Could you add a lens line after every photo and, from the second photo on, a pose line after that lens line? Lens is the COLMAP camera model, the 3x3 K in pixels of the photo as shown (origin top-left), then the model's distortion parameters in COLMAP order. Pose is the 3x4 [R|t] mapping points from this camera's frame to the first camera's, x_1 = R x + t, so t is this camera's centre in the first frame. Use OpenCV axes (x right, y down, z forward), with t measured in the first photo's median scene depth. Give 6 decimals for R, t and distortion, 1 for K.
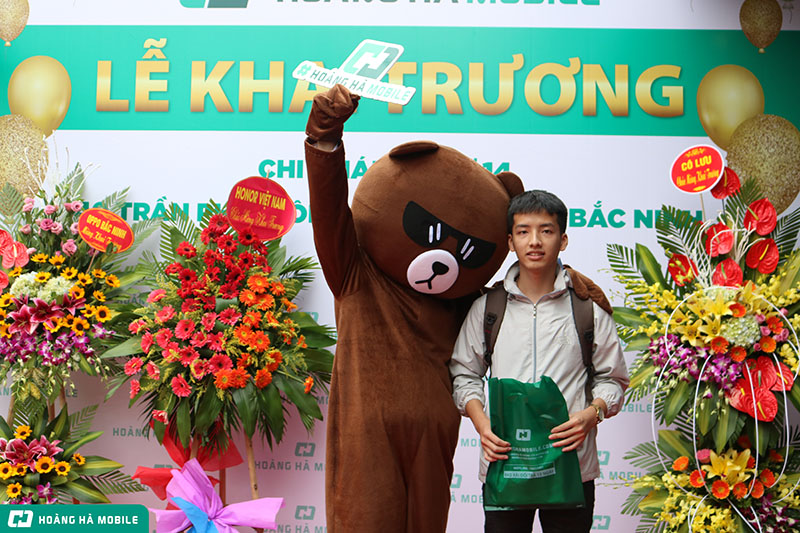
lens RADIAL K [[1079.7, 0, 399.1], [0, 1079.7, 268.3], [0, 0, 1]] dist [-0.045146, 0.000000]
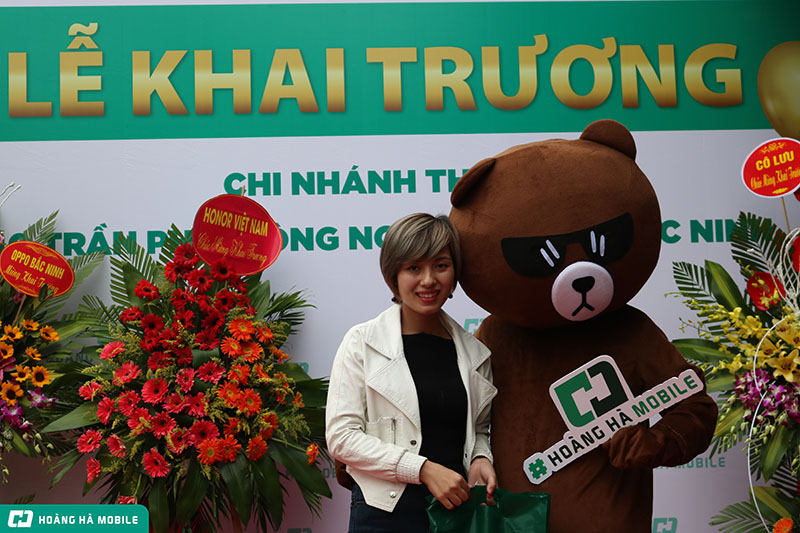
lens RADIAL K [[1358.0, 0, 403.7], [0, 1358.0, 260.8], [0, 0, 1]] dist [-0.000662, 0.000000]
pose [[0.993817, -0.036599, 0.104822, -0.114291], [0.040111, 0.998696, -0.031594, 0.000450], [-0.103529, 0.035604, 0.993989, -0.005175]]
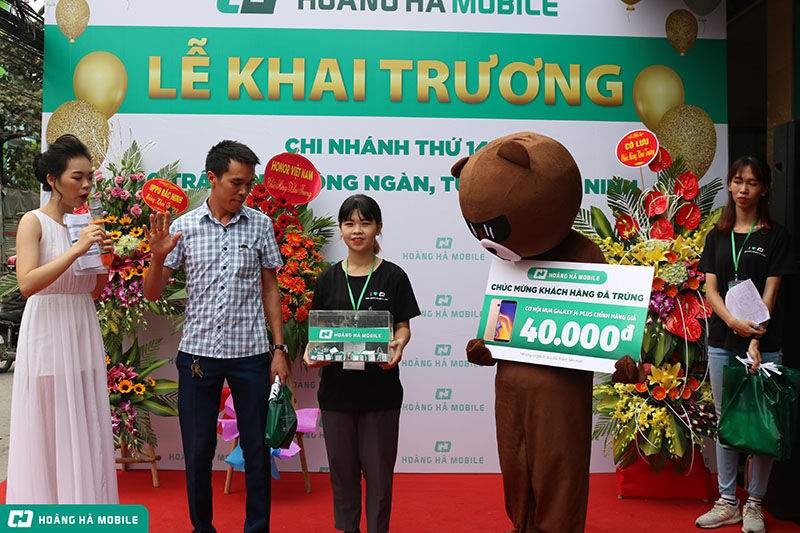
lens RADIAL K [[981.0, 0, 399.5], [0, 981.0, 264.9], [0, 0, 1]] dist [-0.067282, 0.000000]
pose [[0.995696, -0.008568, 0.092281, -0.113138], [0.004586, 0.999052, 0.043281, -0.004580], [-0.092564, -0.042672, 0.994792, -0.140219]]
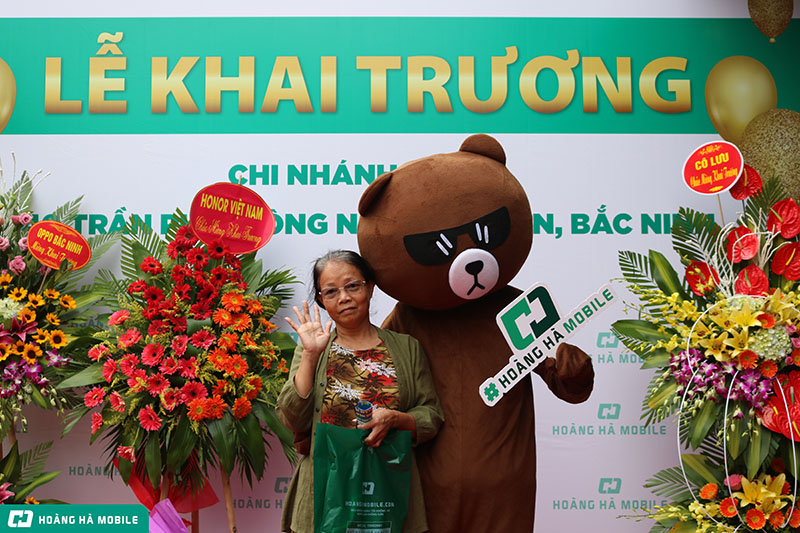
lens RADIAL K [[1112.7, 0, 401.0], [0, 1112.7, 262.8], [0, 0, 1]] dist [-0.037309, 0.000000]
pose [[0.998375, -0.016847, 0.054443, -0.040838], [0.017936, 0.999647, -0.019586, 0.002397], [-0.054094, 0.020530, 0.998325, 0.068778]]
